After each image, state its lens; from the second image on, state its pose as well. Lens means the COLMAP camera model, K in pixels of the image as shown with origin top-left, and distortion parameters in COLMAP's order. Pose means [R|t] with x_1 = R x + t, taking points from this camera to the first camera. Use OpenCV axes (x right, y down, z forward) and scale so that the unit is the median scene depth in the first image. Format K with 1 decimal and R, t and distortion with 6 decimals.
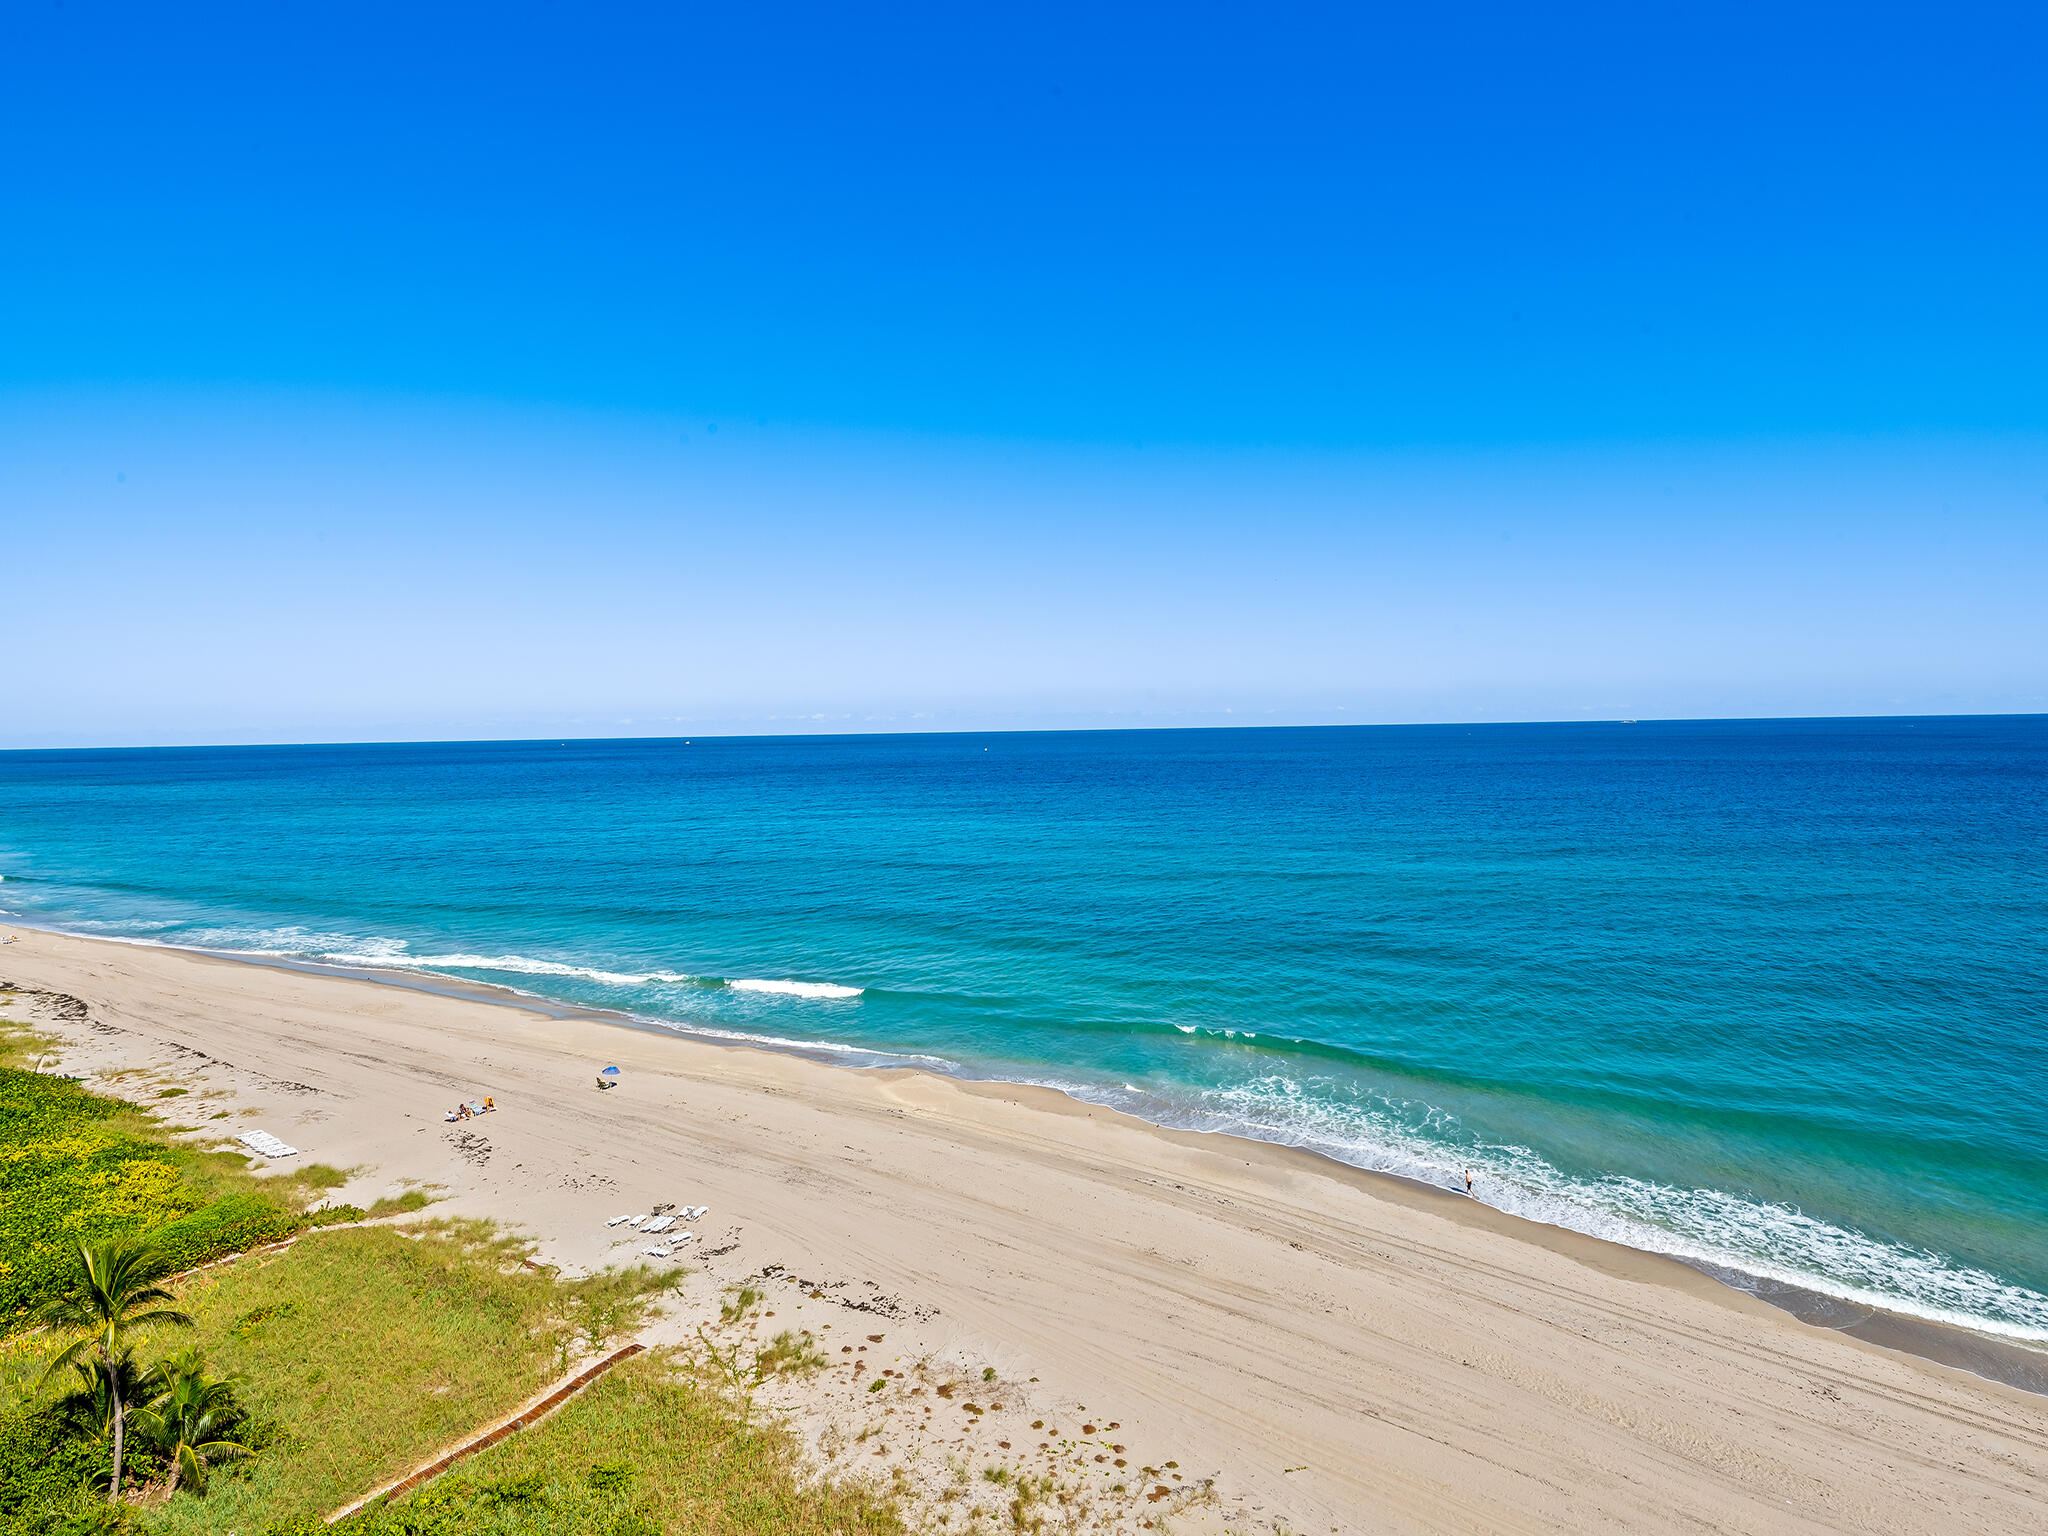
lens RADIAL K [[1054.4, 0, 1027.4], [0, 1054.4, 751.8], [0, 0, 1]] dist [0.007077, -0.002564]
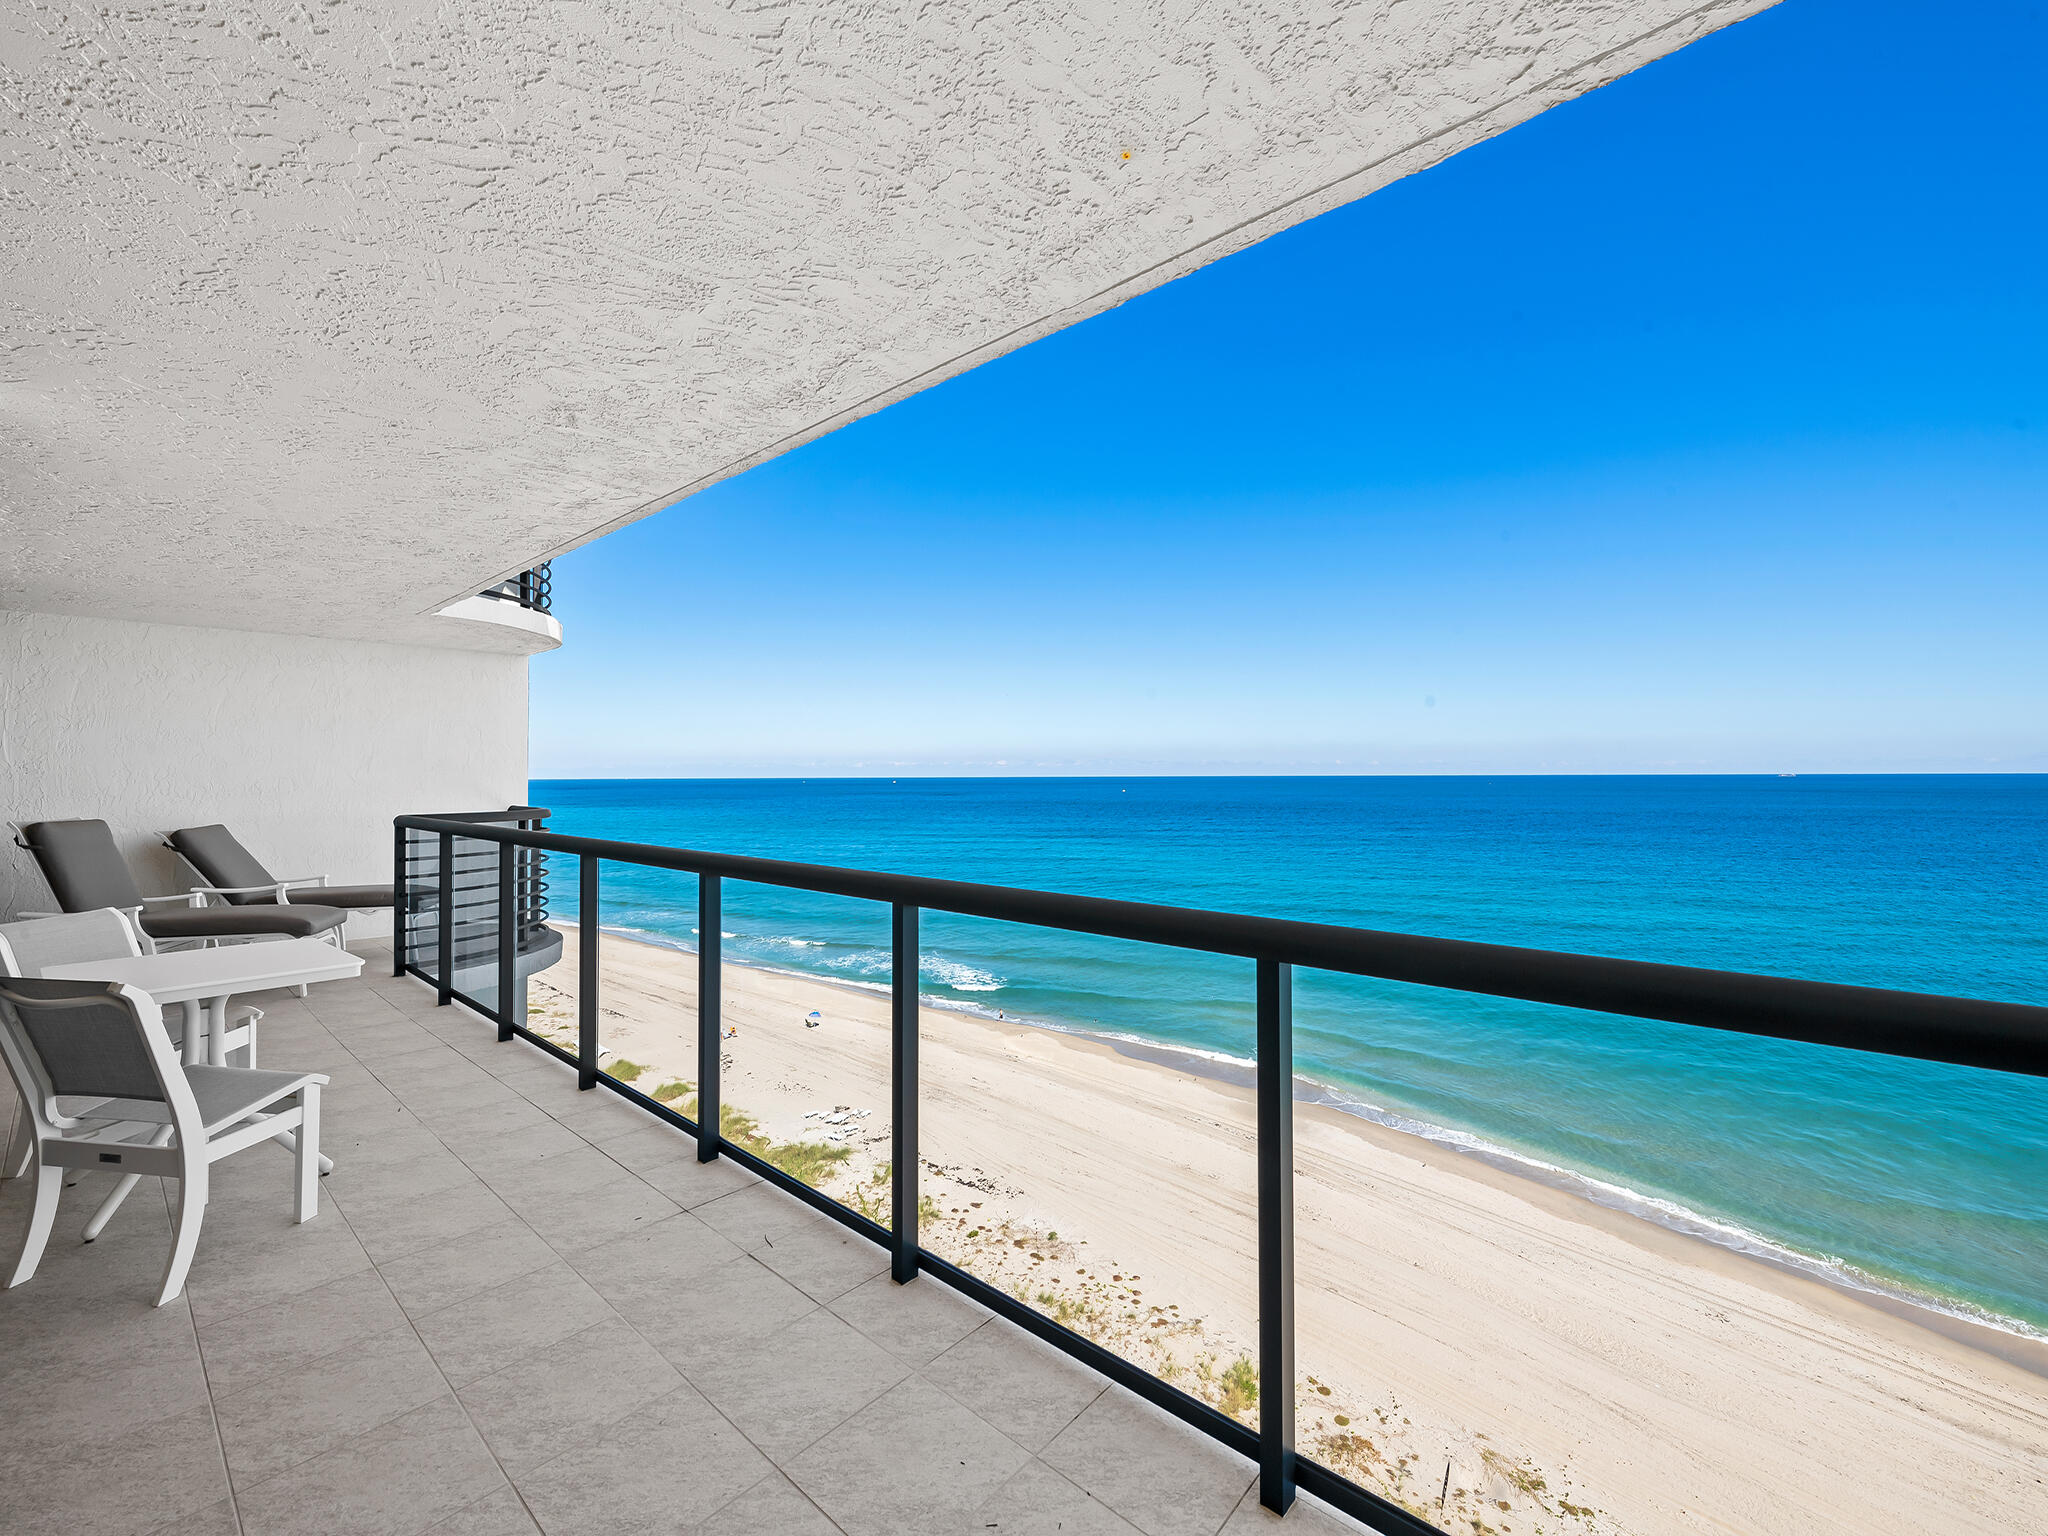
lens RADIAL K [[834.7, 0, 1024.0], [0, 834.7, 768.0], [0, 0, 1]] dist [-0.002247, -0.000067]
pose [[0.987567, 0.011101, -0.156809, 0.090731], [-0.015721, 0.999477, -0.028254, 0.000045], [0.156413, 0.030368, 0.987225, -0.114575]]
